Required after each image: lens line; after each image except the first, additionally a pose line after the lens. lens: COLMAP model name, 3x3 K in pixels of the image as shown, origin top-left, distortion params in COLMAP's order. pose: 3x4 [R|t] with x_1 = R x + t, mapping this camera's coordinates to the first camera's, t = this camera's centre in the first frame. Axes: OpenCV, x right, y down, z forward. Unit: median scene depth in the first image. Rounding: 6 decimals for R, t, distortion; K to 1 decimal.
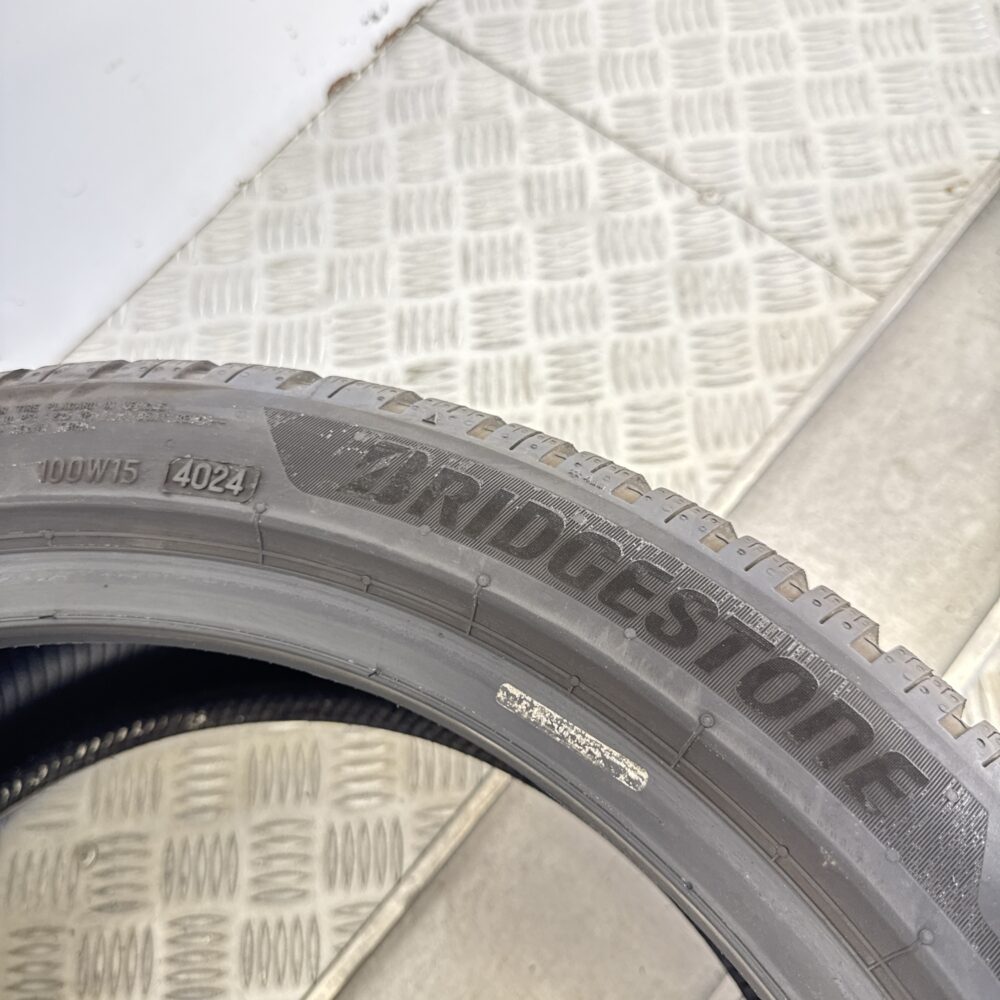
lens RADIAL K [[941.2, 0, 500.0], [0, 941.2, 500.0], [0, 0, 1]] dist [0.141386, -0.305566]
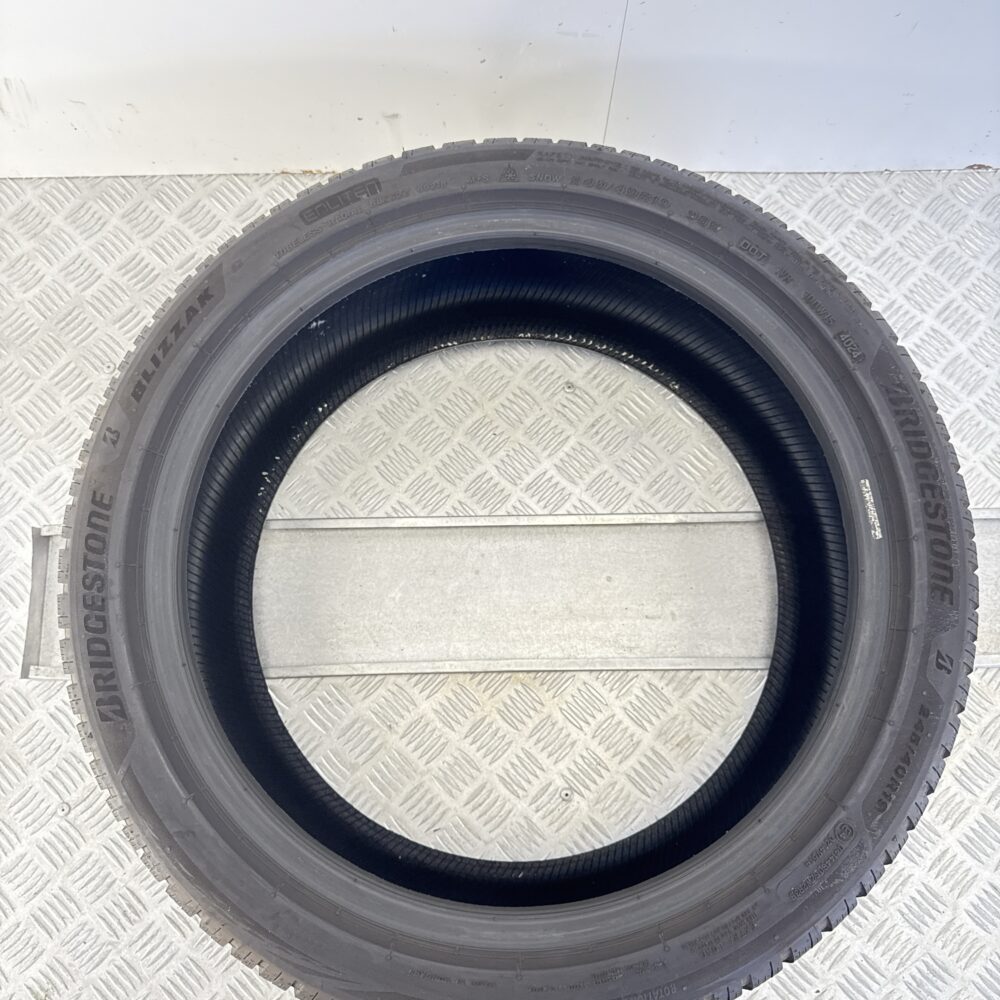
lens RADIAL K [[941.2, 0, 500.0], [0, 941.2, 500.0], [0, 0, 1]] dist [0.141386, -0.305566]
pose [[0.664648, 0.746415, -0.033272, -0.314938], [-0.725398, 0.655321, 0.210597, 0.235082], [0.178996, -0.115838, 0.977007, -1.055659]]
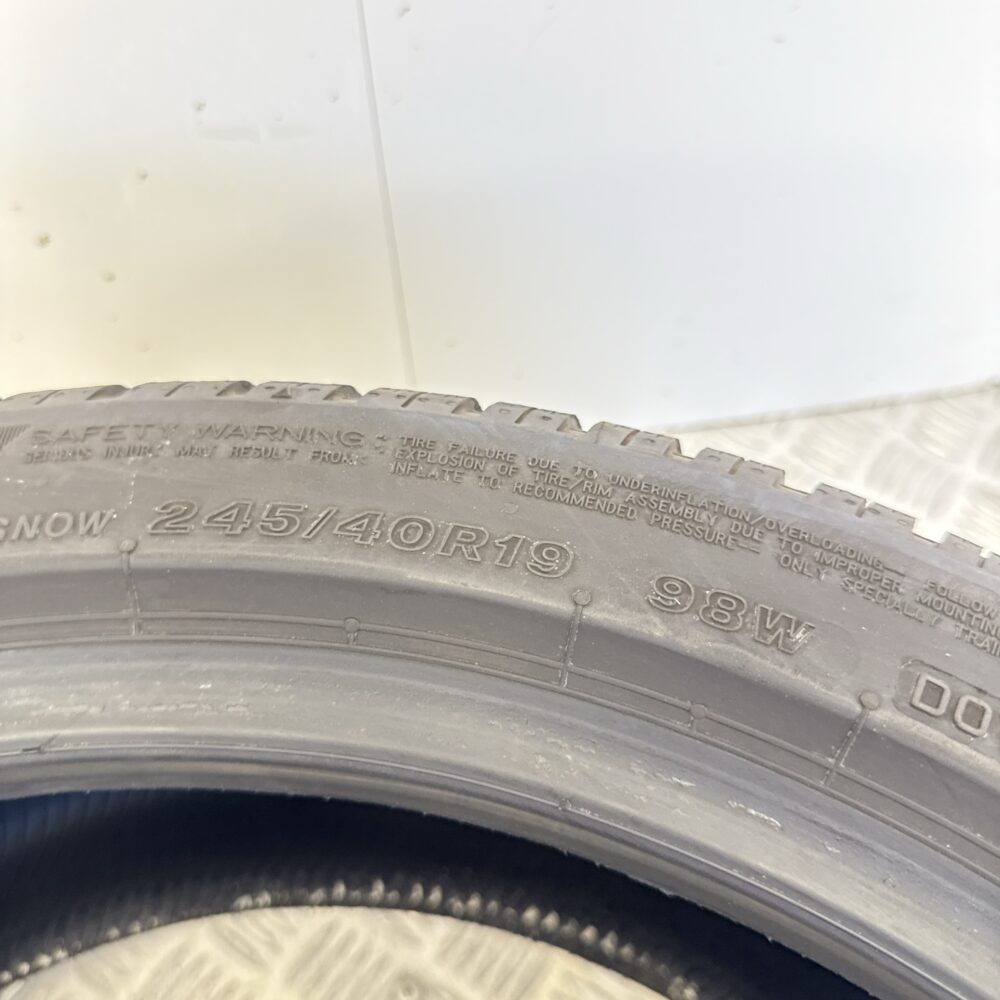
lens RADIAL K [[941.2, 0, 500.0], [0, 941.2, 500.0], [0, 0, 1]] dist [0.141386, -0.305566]
pose [[0.771933, 0.607621, -0.186860, -0.514006], [-0.623852, 0.780571, -0.038958, 0.055770], [0.122186, 0.146645, 0.981614, 0.221607]]
